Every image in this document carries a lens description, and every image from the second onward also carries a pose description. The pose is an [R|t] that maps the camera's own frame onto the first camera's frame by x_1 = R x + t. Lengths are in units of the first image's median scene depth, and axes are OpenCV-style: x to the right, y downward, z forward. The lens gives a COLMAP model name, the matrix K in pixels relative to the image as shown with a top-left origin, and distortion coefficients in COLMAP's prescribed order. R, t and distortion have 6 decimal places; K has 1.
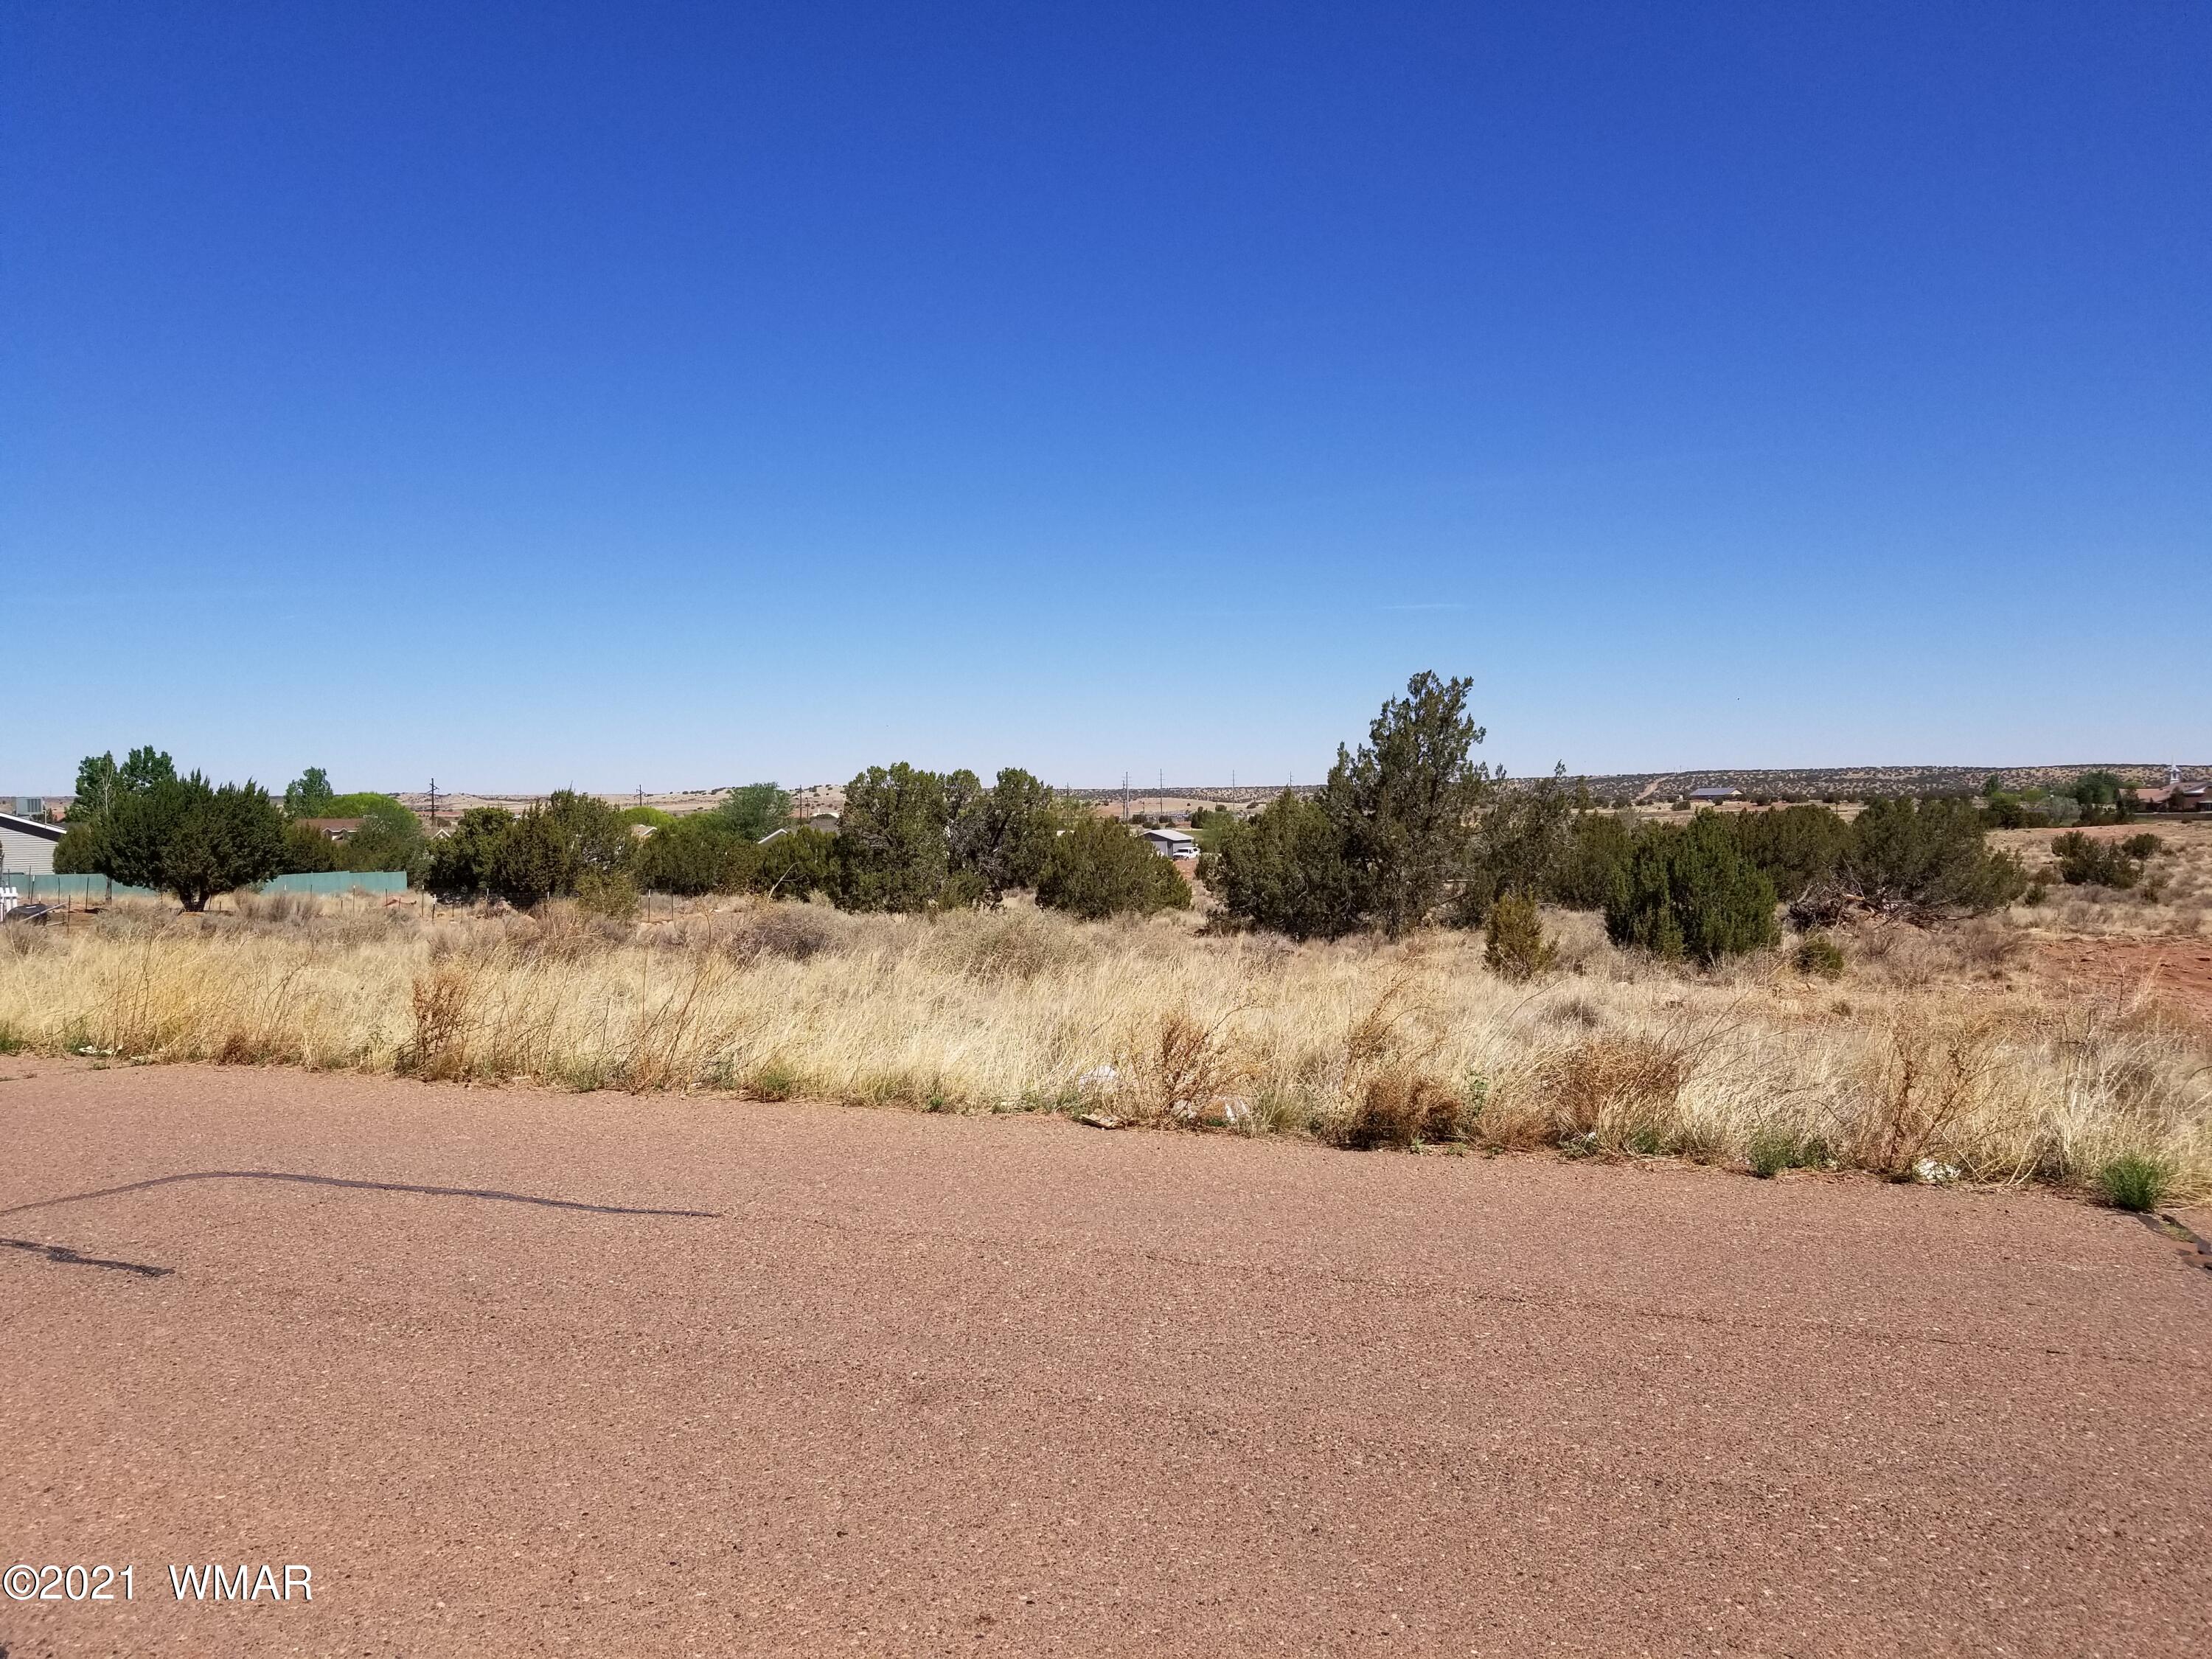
lens RADIAL K [[1728.9, 0, 1090.4], [0, 1728.9, 838.7], [0, 0, 1]] dist [0.065553, -0.108041]
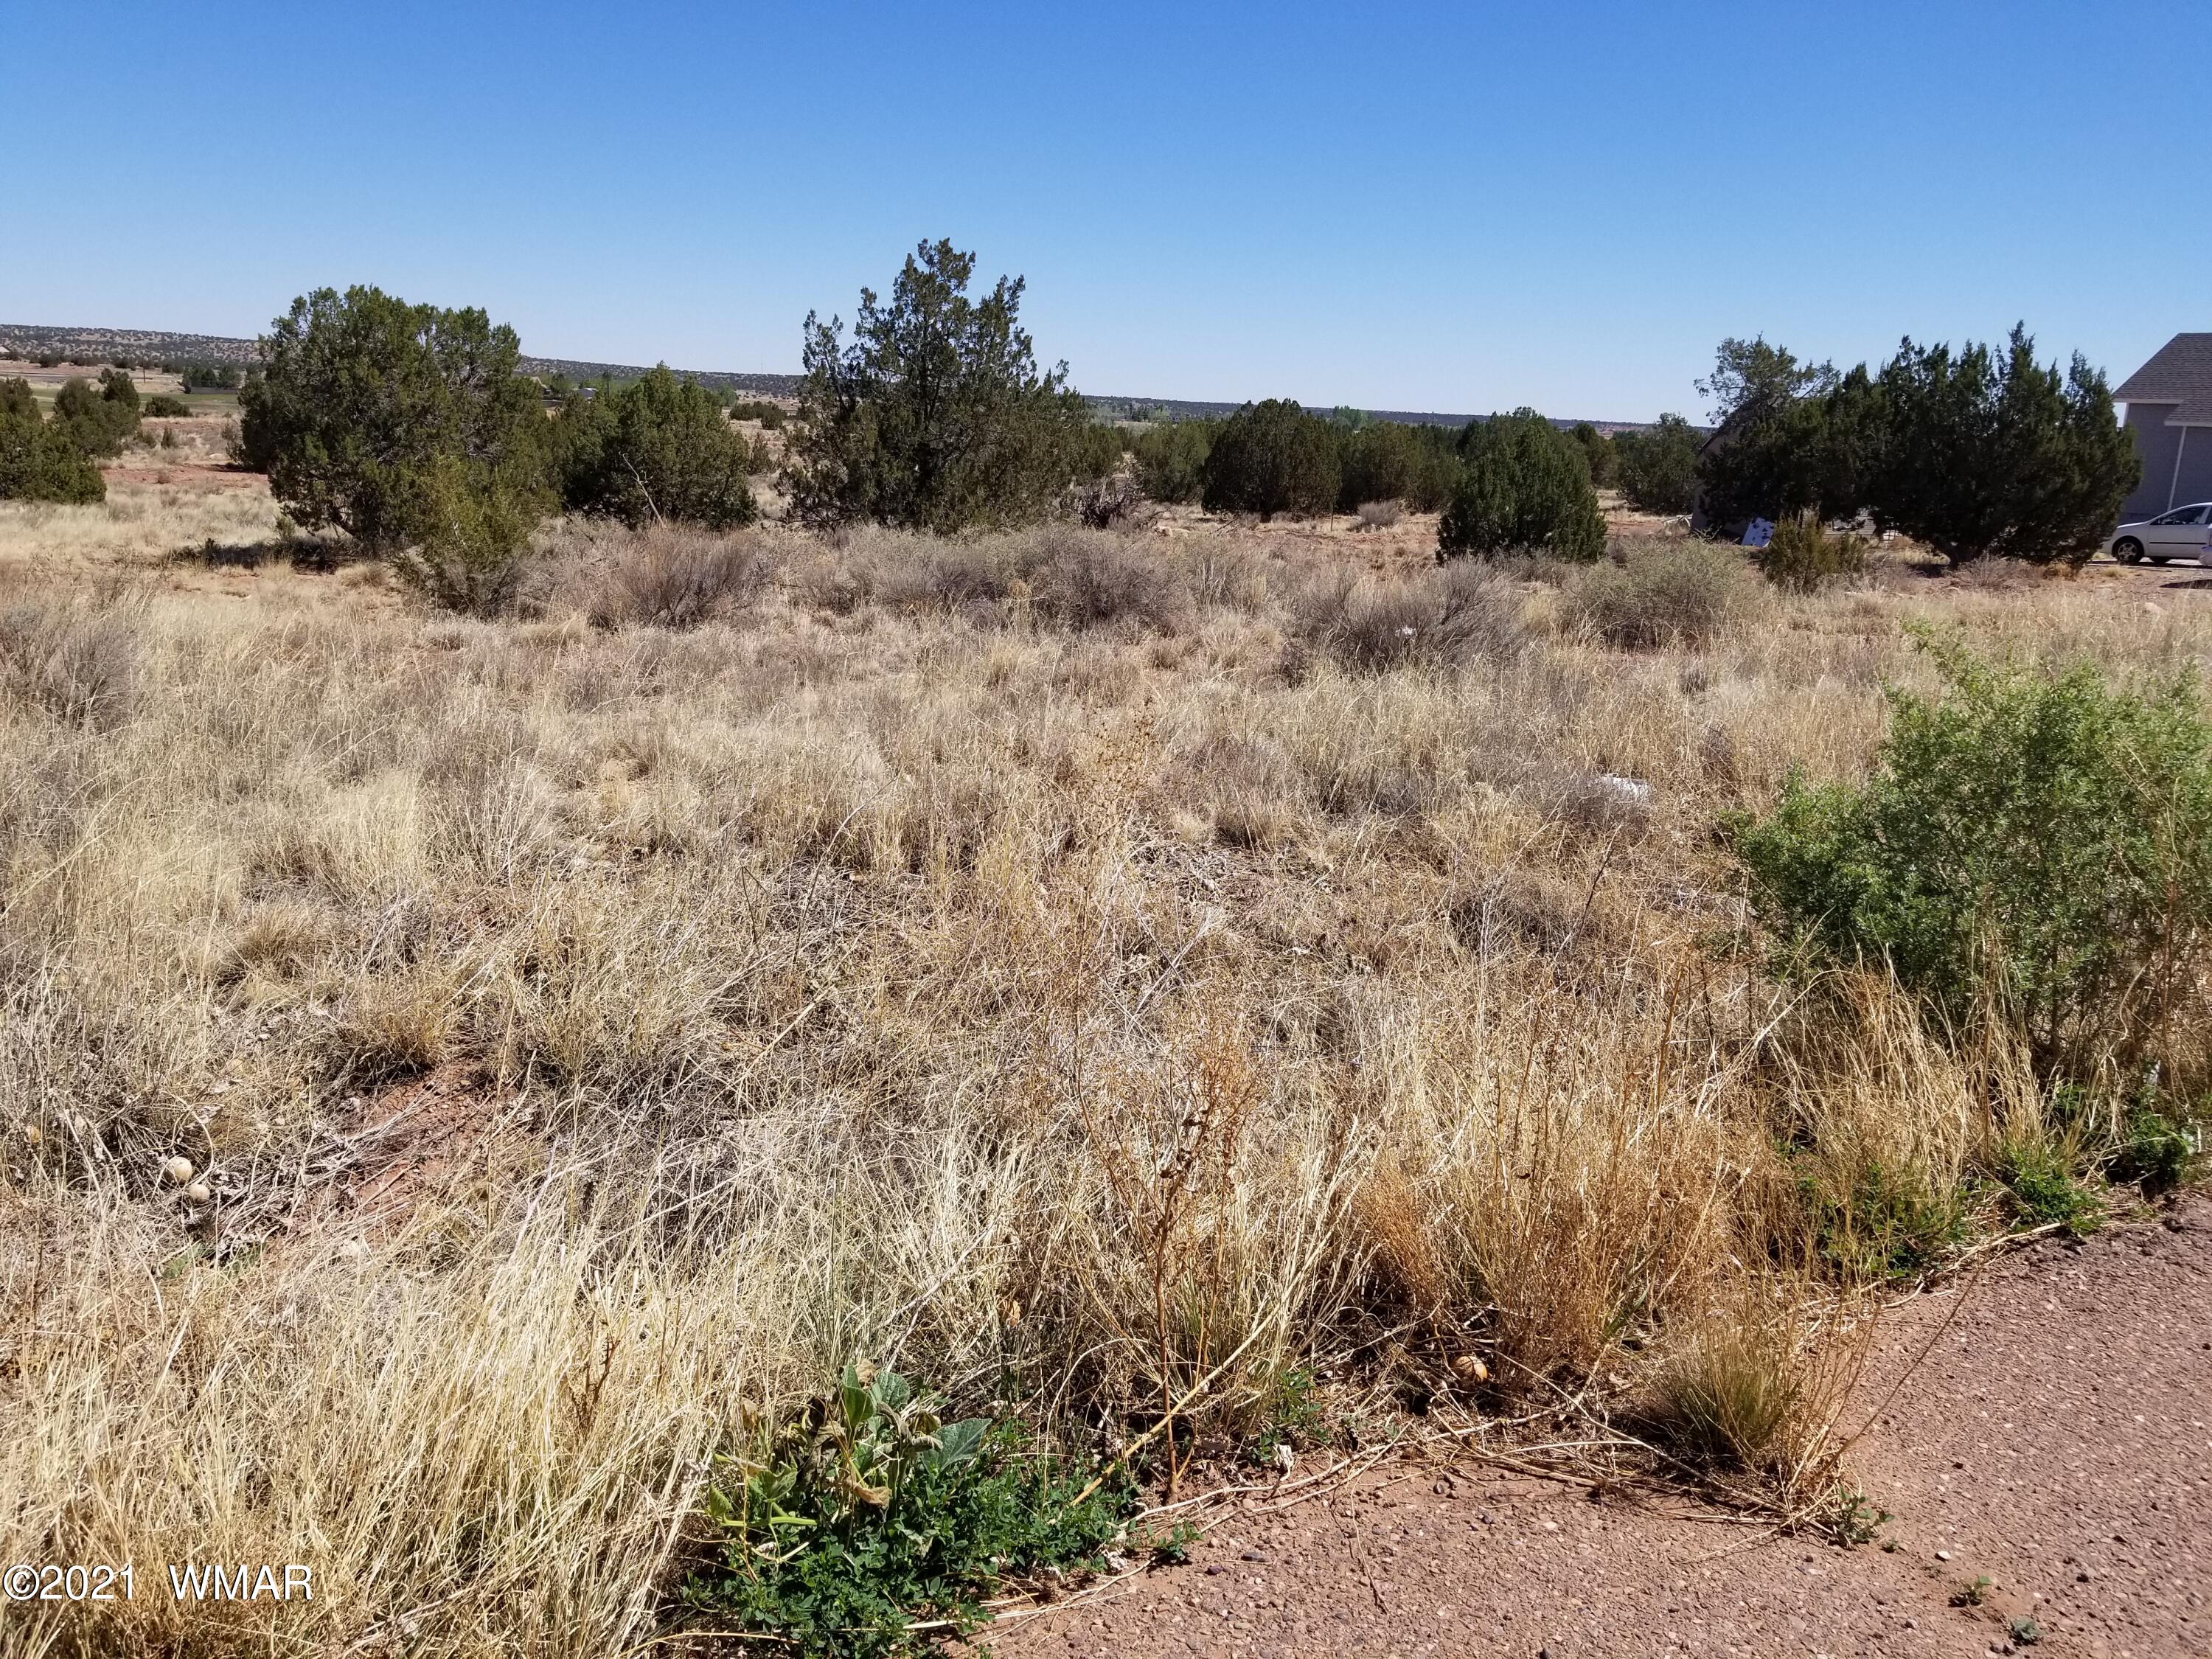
lens RADIAL K [[1728.9, 0, 1076.8], [0, 1728.9, 826.0], [0, 0, 1]] dist [0.065553, -0.108041]
pose [[0.604150, -0.146367, 0.783313, -0.481830], [-0.038897, 0.976398, 0.212447, 0.003966], [-0.795921, -0.158818, 0.584197, 0.362755]]
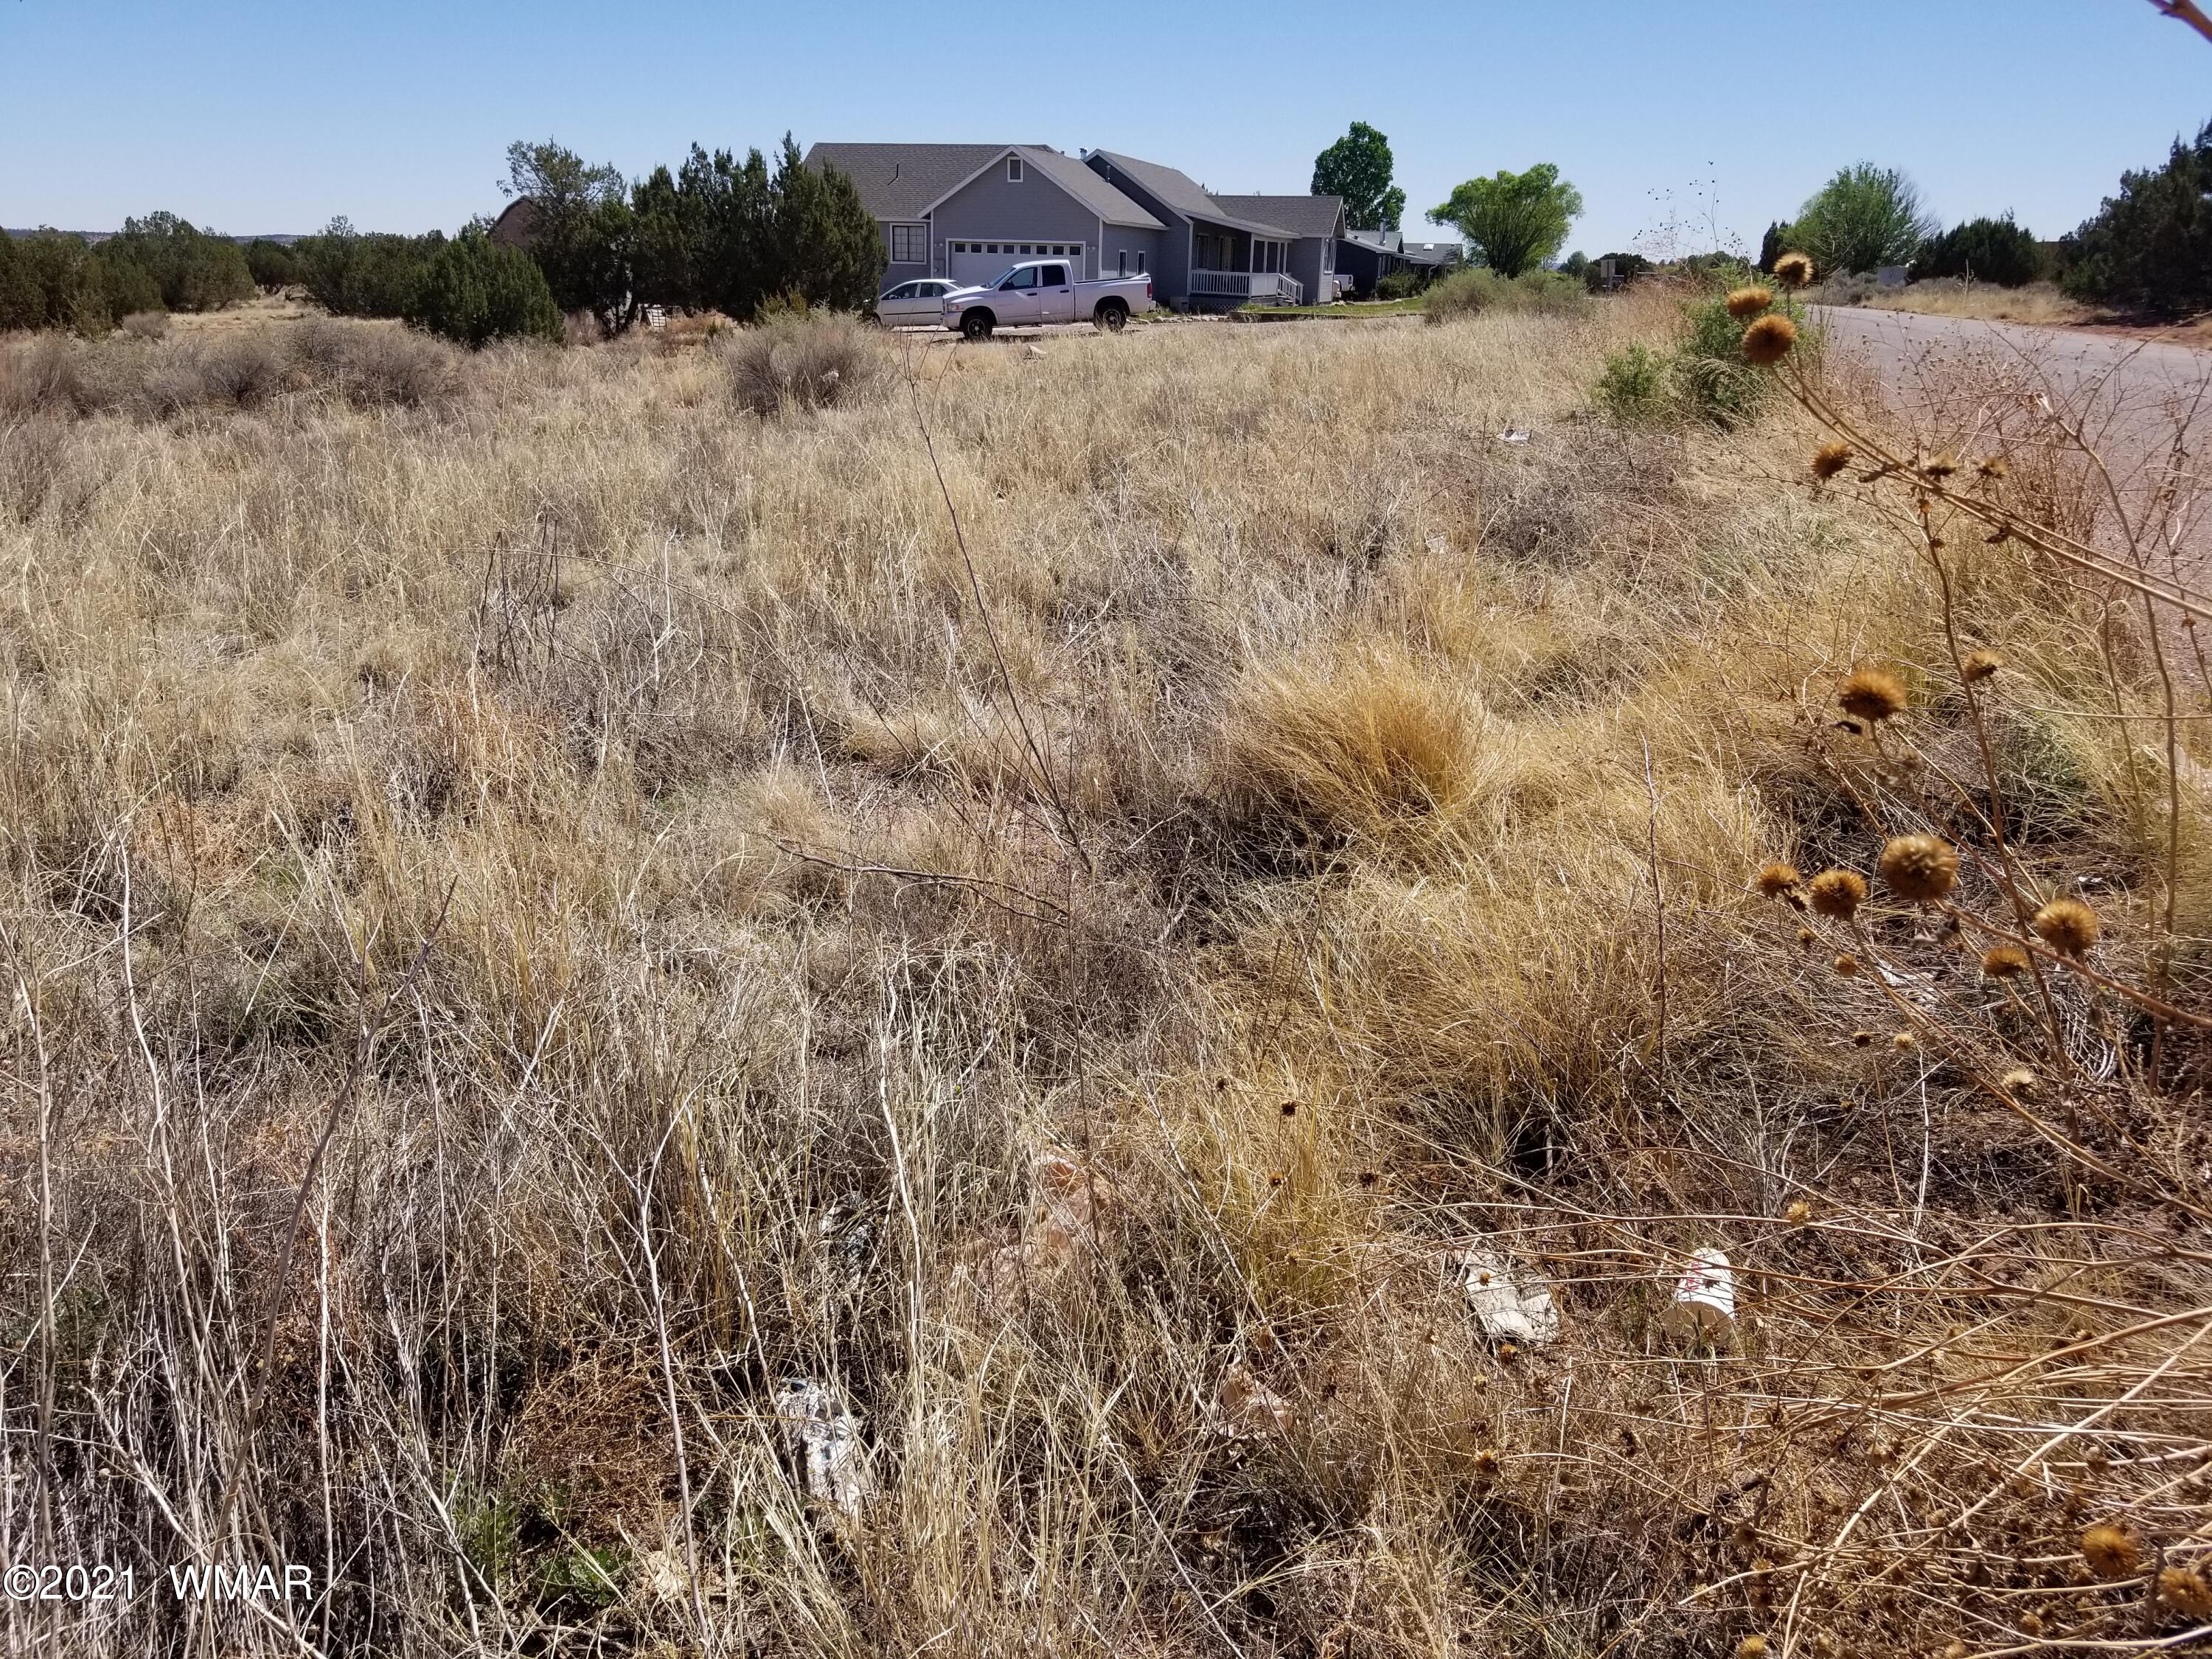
lens RADIAL K [[1728.9, 0, 1042.4], [0, 1728.9, 801.0], [0, 0, 1]] dist [0.065553, -0.108041]
pose [[-0.117616, -0.281440, 0.952343, -0.615334], [-0.002648, 0.959085, 0.283106, 0.014351], [-0.993056, 0.030776, -0.113549, 0.504130]]
